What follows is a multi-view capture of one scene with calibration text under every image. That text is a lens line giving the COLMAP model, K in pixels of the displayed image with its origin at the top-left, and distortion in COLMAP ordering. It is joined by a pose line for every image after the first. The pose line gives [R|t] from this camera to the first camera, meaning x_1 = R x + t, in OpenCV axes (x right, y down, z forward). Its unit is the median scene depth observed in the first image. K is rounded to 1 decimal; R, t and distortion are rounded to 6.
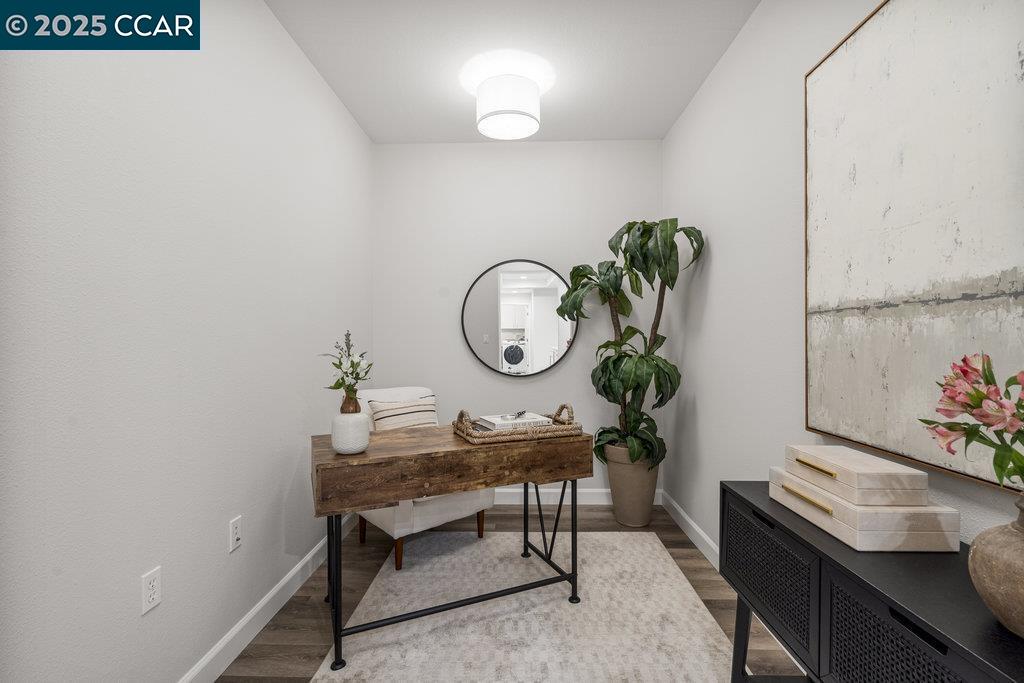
lens RADIAL K [[471.2, 0, 513.6], [0, 471.2, 340.4], [0, 0, 1]] dist [-0.000590, 0.001071]
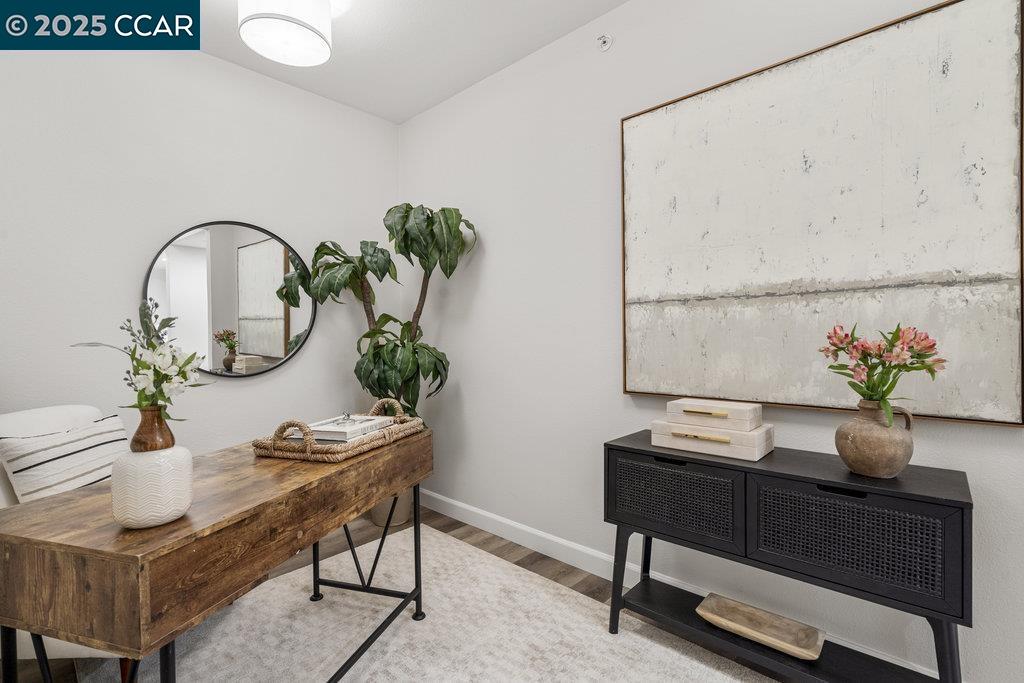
lens RADIAL K [[468.2, 0, 508.3], [0, 468.2, 340.9], [0, 0, 1]] dist [-0.001610, -0.000267]
pose [[0.663371, -0.011832, 0.748197, -0.483984], [0.006919, 0.999929, 0.009679, 0.026673], [-0.748259, -0.001244, 0.663406, 0.335547]]
